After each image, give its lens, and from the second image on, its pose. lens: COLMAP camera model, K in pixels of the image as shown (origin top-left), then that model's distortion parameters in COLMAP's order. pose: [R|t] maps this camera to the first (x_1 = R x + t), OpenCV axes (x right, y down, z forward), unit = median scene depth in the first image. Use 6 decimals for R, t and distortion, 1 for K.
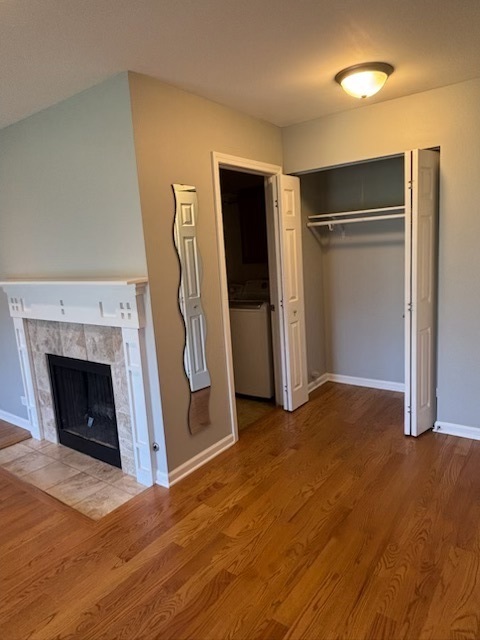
lens RADIAL K [[423.7, 0, 237.7], [0, 423.7, 317.5], [0, 0, 1]] dist [0.005832, -0.005215]
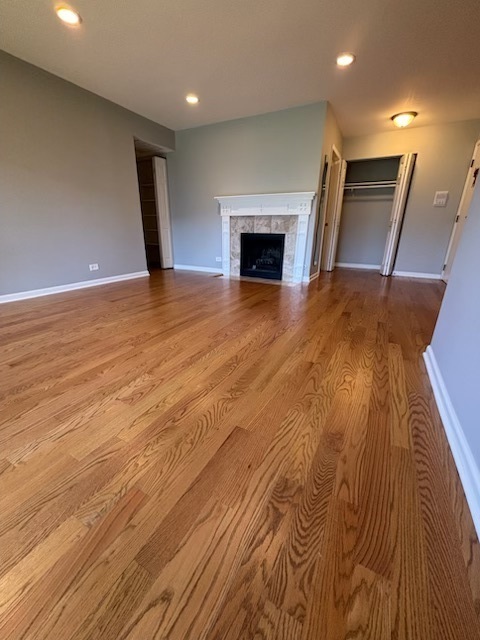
lens RADIAL K [[258.8, 0, 244.8], [0, 258.8, 324.6], [0, 0, 1]] dist [-0.002685, -0.000138]
pose [[0.984706, 0.019768, 0.173099, -0.710328], [-0.050556, 0.983213, 0.175315, 0.344760], [-0.166727, -0.181385, 0.969176, -0.449500]]
